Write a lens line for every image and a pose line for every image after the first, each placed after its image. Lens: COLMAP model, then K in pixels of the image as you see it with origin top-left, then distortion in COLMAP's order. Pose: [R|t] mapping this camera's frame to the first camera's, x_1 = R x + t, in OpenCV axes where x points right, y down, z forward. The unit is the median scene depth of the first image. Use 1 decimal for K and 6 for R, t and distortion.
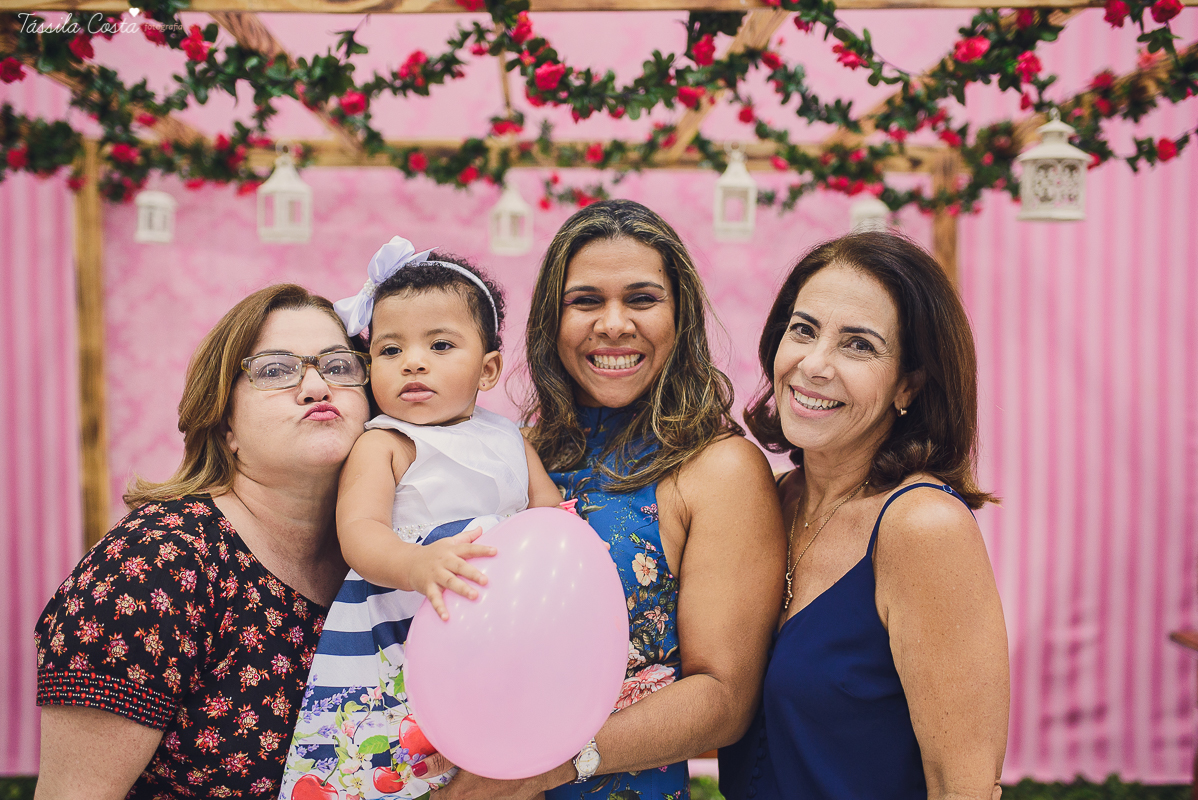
lens RADIAL K [[1201.7, 0, 599.0], [0, 1201.7, 400.0], [0, 0, 1]] dist [-0.064646, 0.097142]
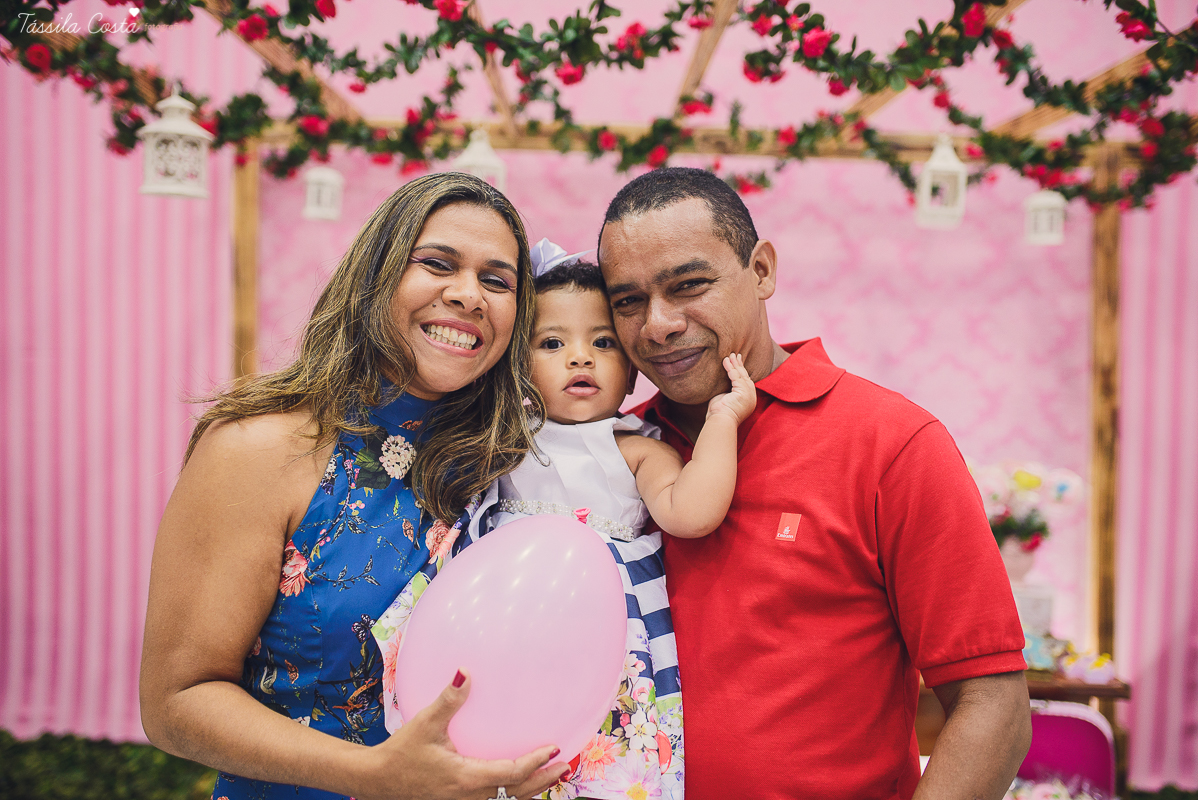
lens RADIAL K [[1167.8, 0, 599.0], [0, 1167.8, 400.0], [0, 0, 1]] dist [-0.089342, 0.152109]
pose [[0.998618, 0.027166, -0.044982, -0.129463], [-0.026978, 0.999625, 0.004779, 0.012586], [0.045095, -0.003559, 0.998976, 0.050555]]
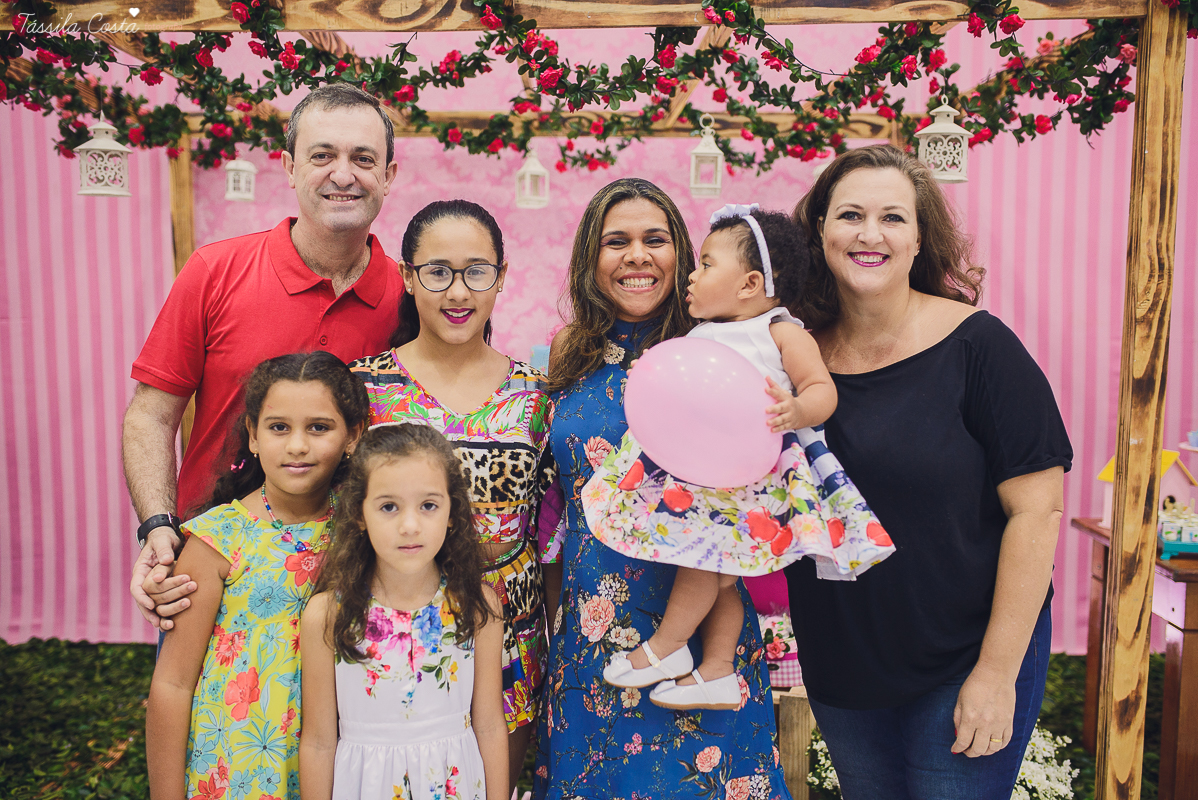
lens RADIAL K [[1156.6, 0, 599.0], [0, 1156.6, 400.0], [0, 0, 1]] dist [-0.066176, 0.110711]
pose [[0.999575, -0.000990, -0.029149, 0.039224], [0.002325, 0.998948, 0.045802, 0.025328], [0.029073, -0.045850, 0.998525, -0.241831]]
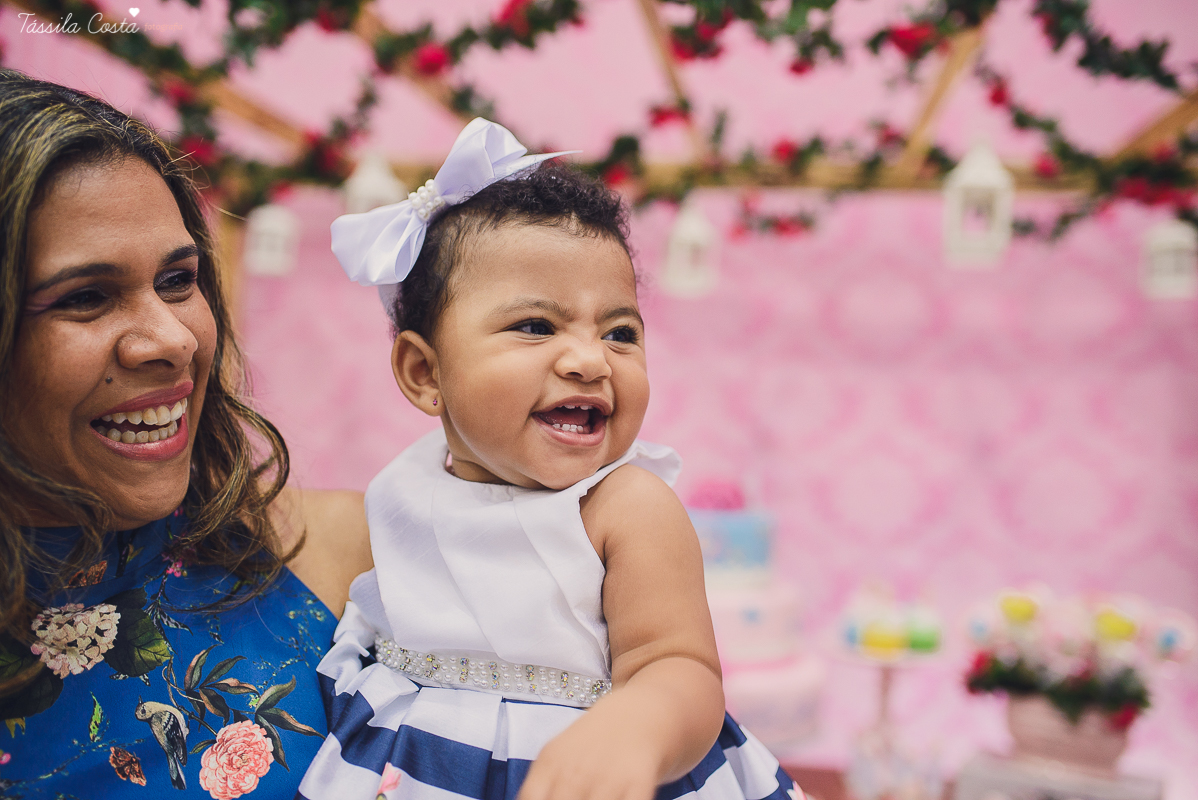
lens RADIAL K [[1167.9, 0, 599.0], [0, 1167.9, 400.0], [0, 0, 1]] dist [-0.065828, -0.008195]
pose [[0.978396, 0.033624, -0.203986, 0.043075], [-0.045233, 0.997595, -0.052519, -0.010836], [0.201730, 0.060611, 0.977564, 0.344330]]
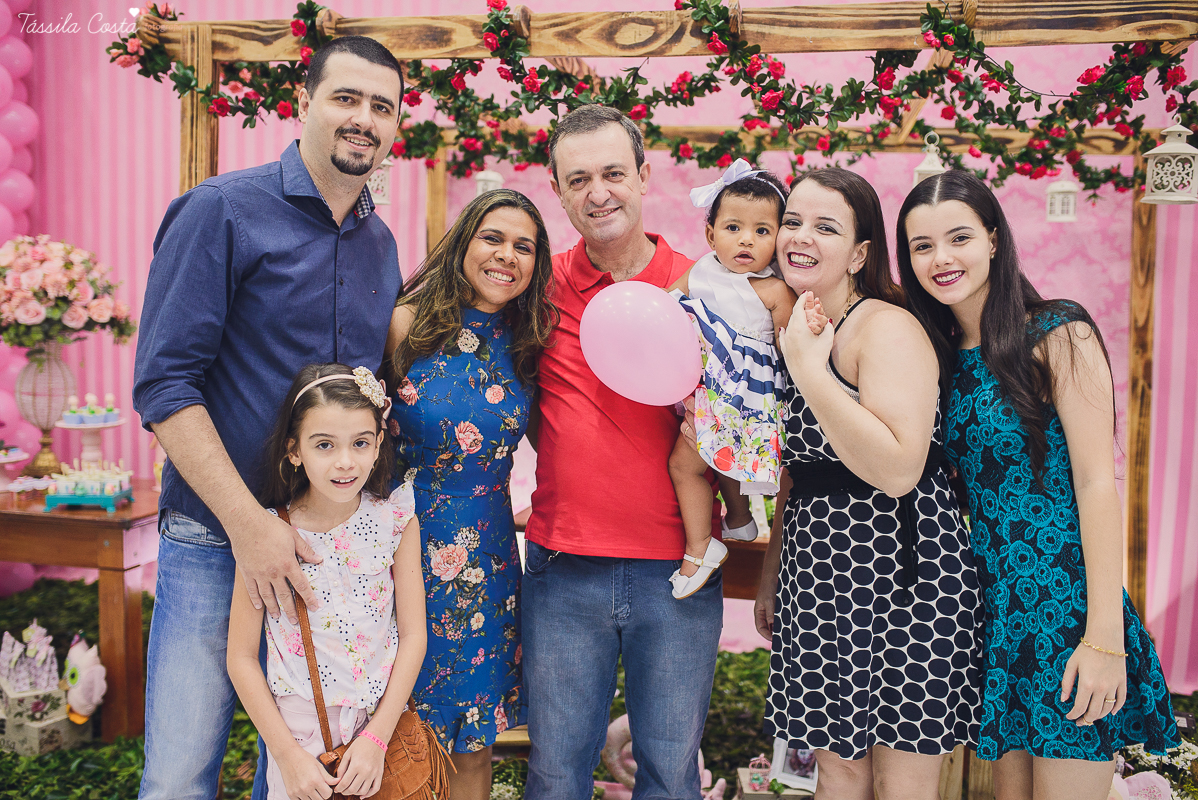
lens RADIAL K [[1156.6, 0, 599.0], [0, 1156.6, 400.0], [0, 0, 1]] dist [-0.066176, 0.110711]
pose [[0.971721, 0.046253, -0.231558, 0.072176], [-0.037211, 0.998370, 0.043267, 0.026386], [0.233181, -0.033427, 0.971859, -0.303788]]
